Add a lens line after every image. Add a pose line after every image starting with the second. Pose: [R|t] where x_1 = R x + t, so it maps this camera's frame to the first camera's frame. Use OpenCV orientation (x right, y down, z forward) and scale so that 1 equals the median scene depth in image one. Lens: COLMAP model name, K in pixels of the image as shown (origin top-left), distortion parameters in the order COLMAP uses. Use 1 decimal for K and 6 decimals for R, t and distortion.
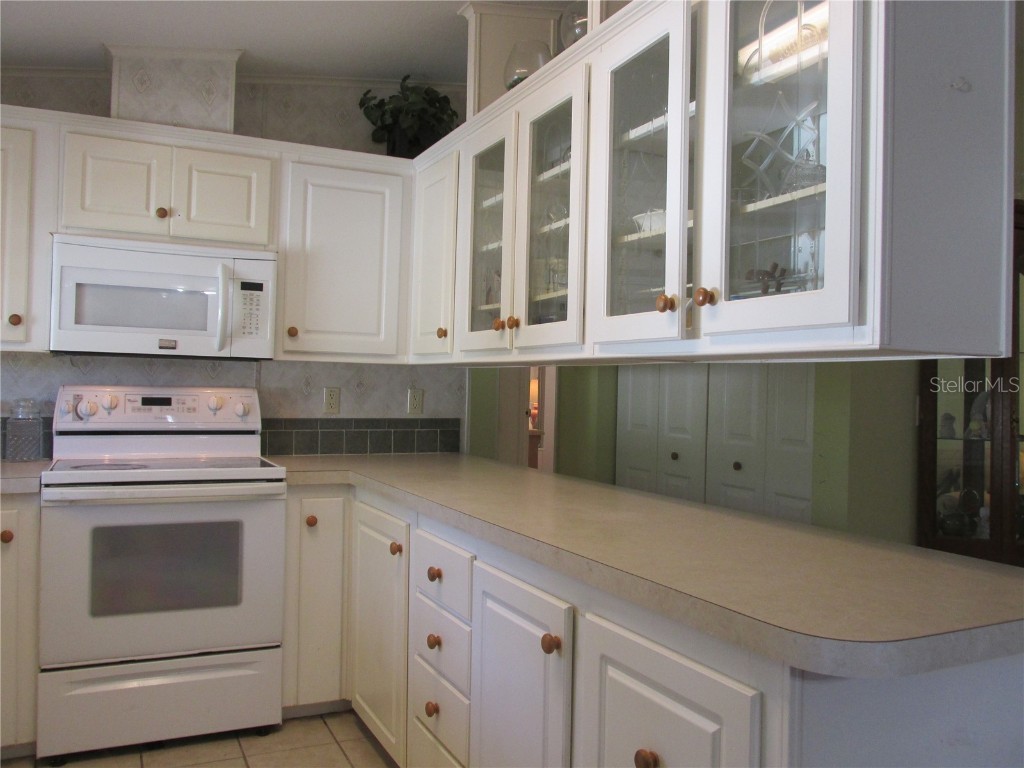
lens RADIAL K [[854.2, 0, 512.3], [0, 854.2, 381.0], [0, 0, 1]] dist [-0.035032, 0.013016]
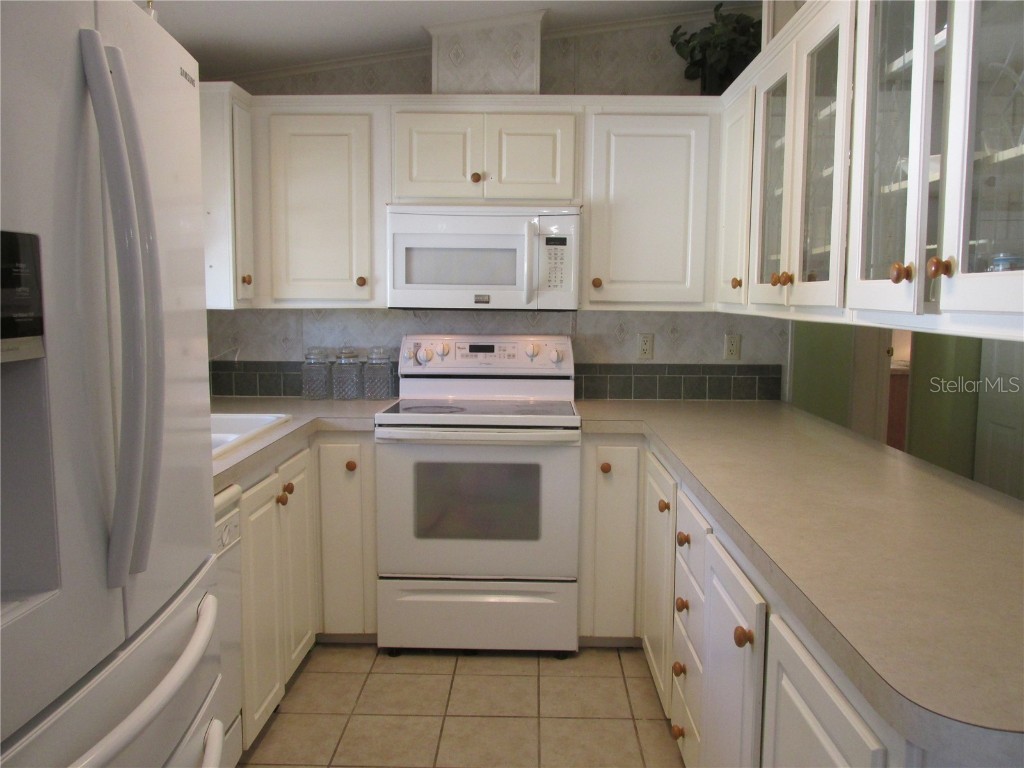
lens RADIAL K [[854.2, 0, 515.4], [0, 854.2, 380.9], [0, 0, 1]] dist [-0.035032, 0.013016]
pose [[0.890777, 0.030834, -0.453393, 0.130734], [0.013678, 0.995424, 0.094569, -0.039993], [0.454234, -0.090441, 0.886280, 0.030713]]
